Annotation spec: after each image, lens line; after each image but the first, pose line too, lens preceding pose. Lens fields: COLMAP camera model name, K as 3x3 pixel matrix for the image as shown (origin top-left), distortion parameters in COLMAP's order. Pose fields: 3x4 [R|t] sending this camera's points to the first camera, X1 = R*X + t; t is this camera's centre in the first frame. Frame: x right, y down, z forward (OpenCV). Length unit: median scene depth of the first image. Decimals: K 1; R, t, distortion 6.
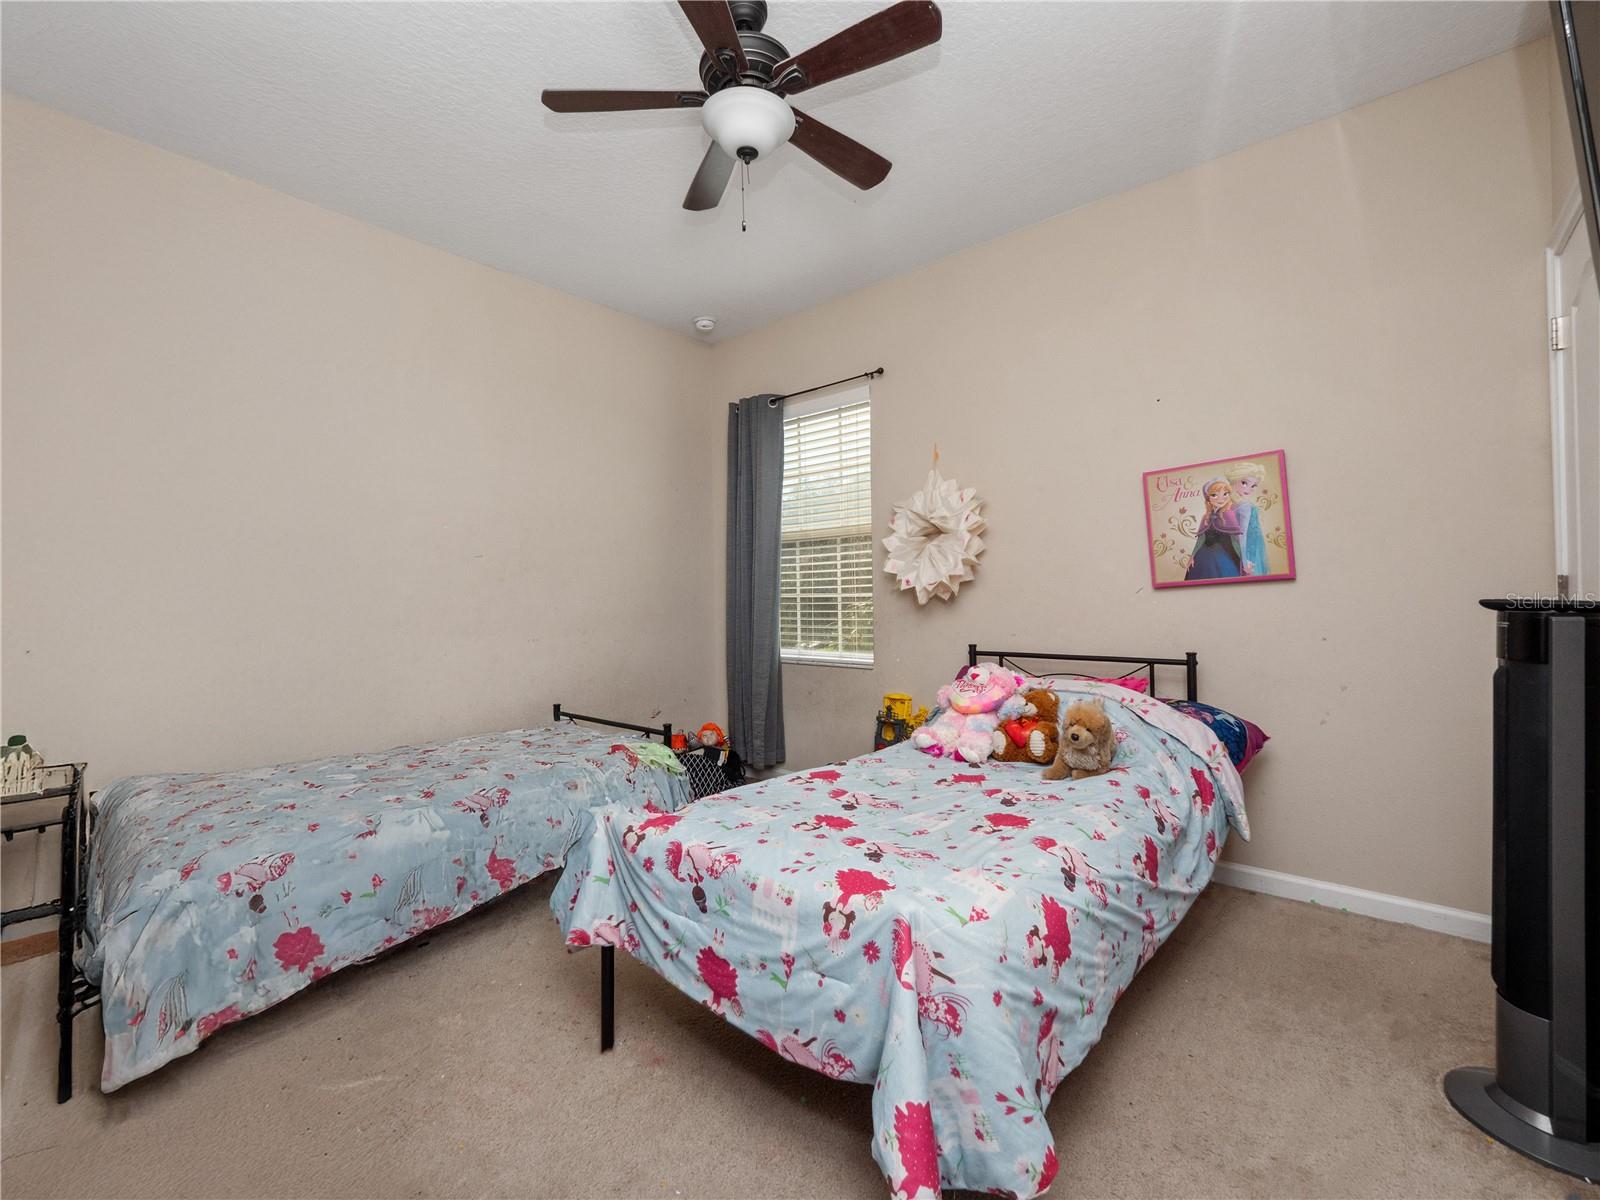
lens RADIAL K [[671.4, 0, 800.0], [0, 671.4, 600.0], [0, 0, 1]] dist [-0.000116, -0.000025]
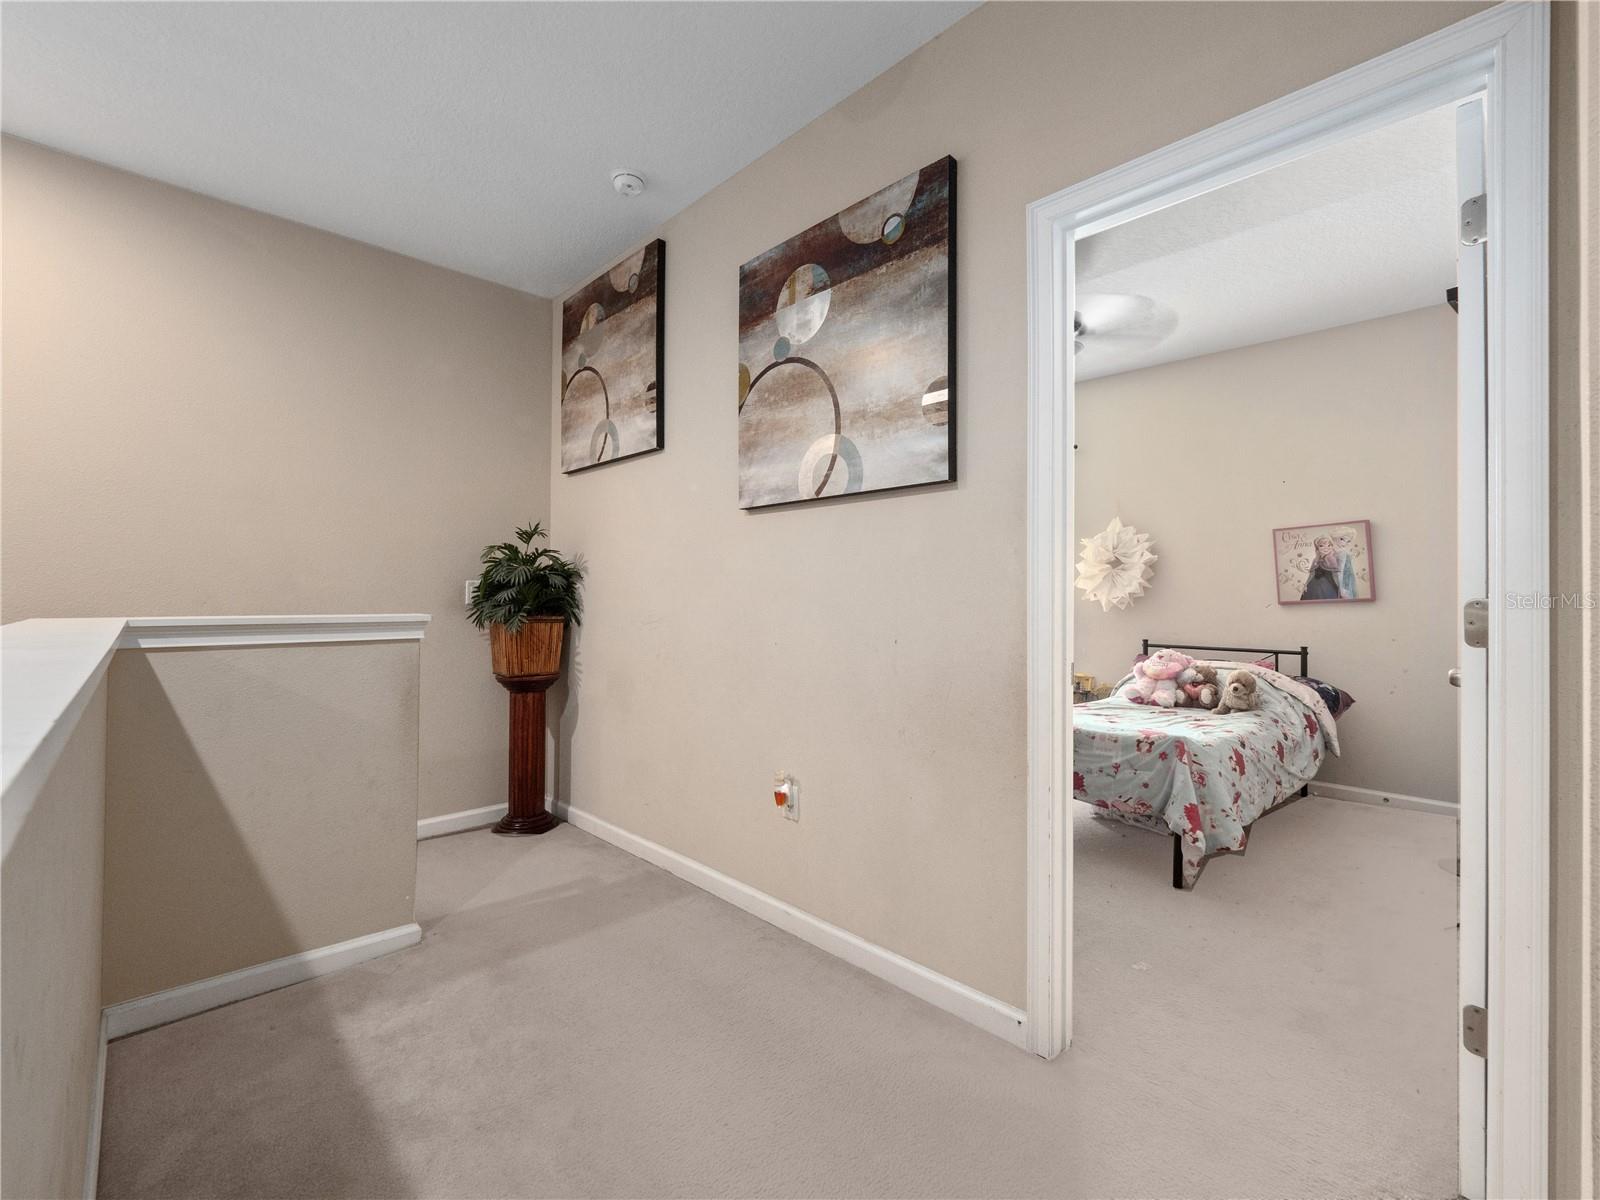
lens RADIAL K [[691.8, 0, 800.0], [0, 691.8, 600.0], [0, 0, 1]] dist [0.000592, -0.000023]
pose [[0.995200, 0.022311, -0.095290, -0.485788], [-0.022723, 0.999737, -0.003242, 0.001798], [0.095192, 0.005391, 0.995444, -0.801352]]
